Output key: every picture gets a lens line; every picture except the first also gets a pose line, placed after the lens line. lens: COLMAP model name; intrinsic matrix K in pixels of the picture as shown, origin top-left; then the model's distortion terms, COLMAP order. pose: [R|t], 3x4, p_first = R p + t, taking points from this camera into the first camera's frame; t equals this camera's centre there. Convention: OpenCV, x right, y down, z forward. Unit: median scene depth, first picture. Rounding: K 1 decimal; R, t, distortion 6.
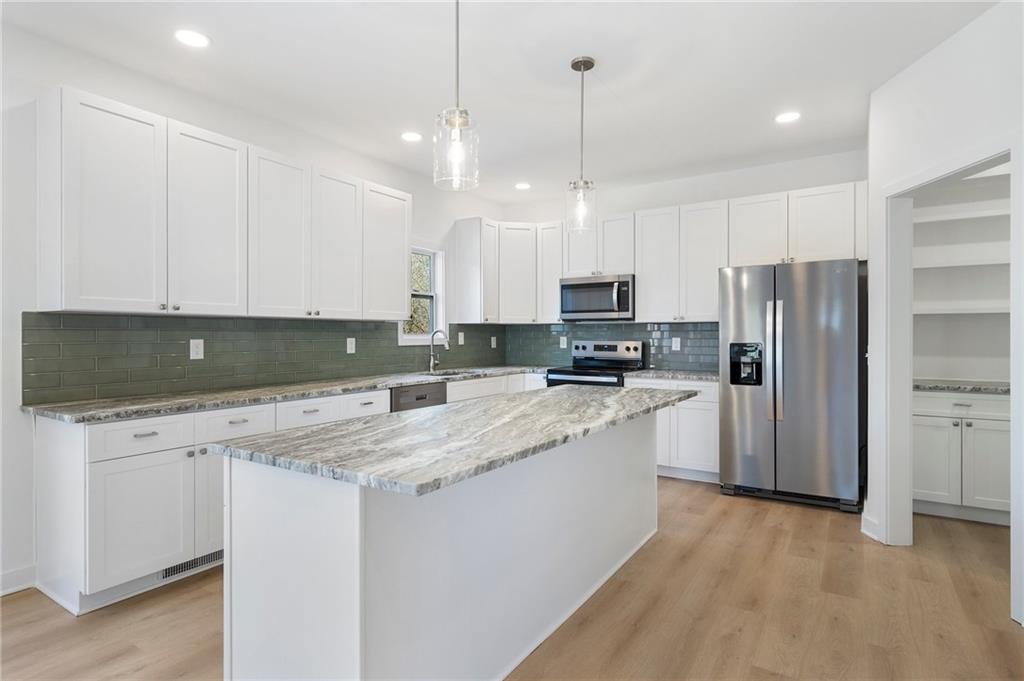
lens RADIAL K [[536.6, 0, 512.0], [0, 536.6, 340.5], [0, 0, 1]] dist [0.001267, 0.000251]
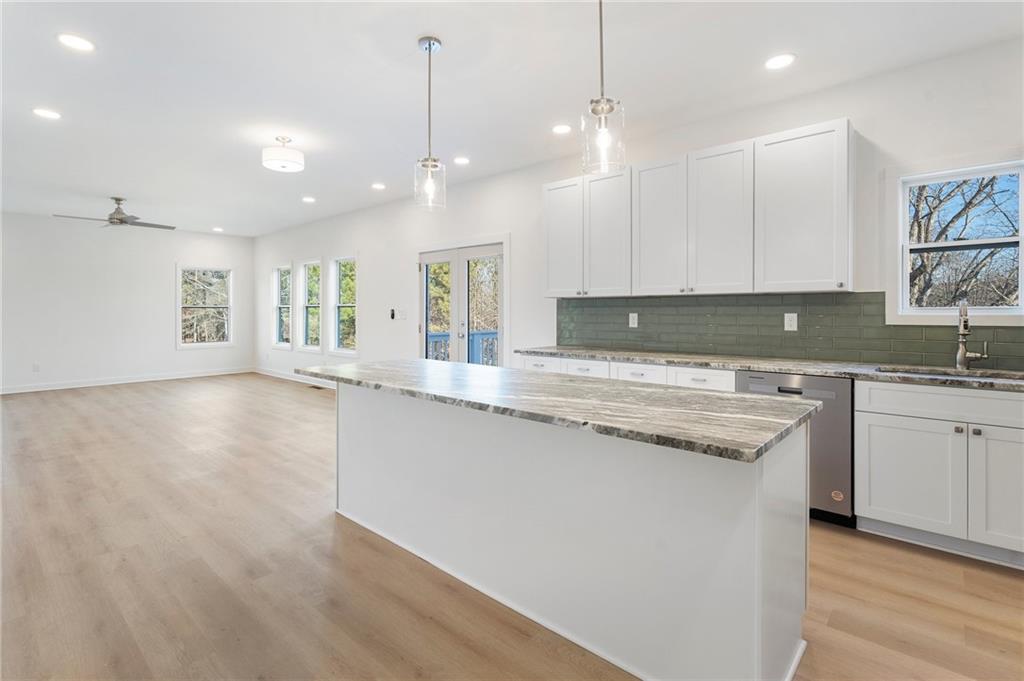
lens RADIAL K [[486.2, 0, 511.7], [0, 486.2, 307.9], [0, 0, 1]] dist [-0.001350, -0.000152]
pose [[-0.159263, -0.003148, -0.987231, 0.701904], [-0.005983, 0.999980, -0.002224, -0.011464], [0.987218, 0.005553, -0.159279, 0.847529]]
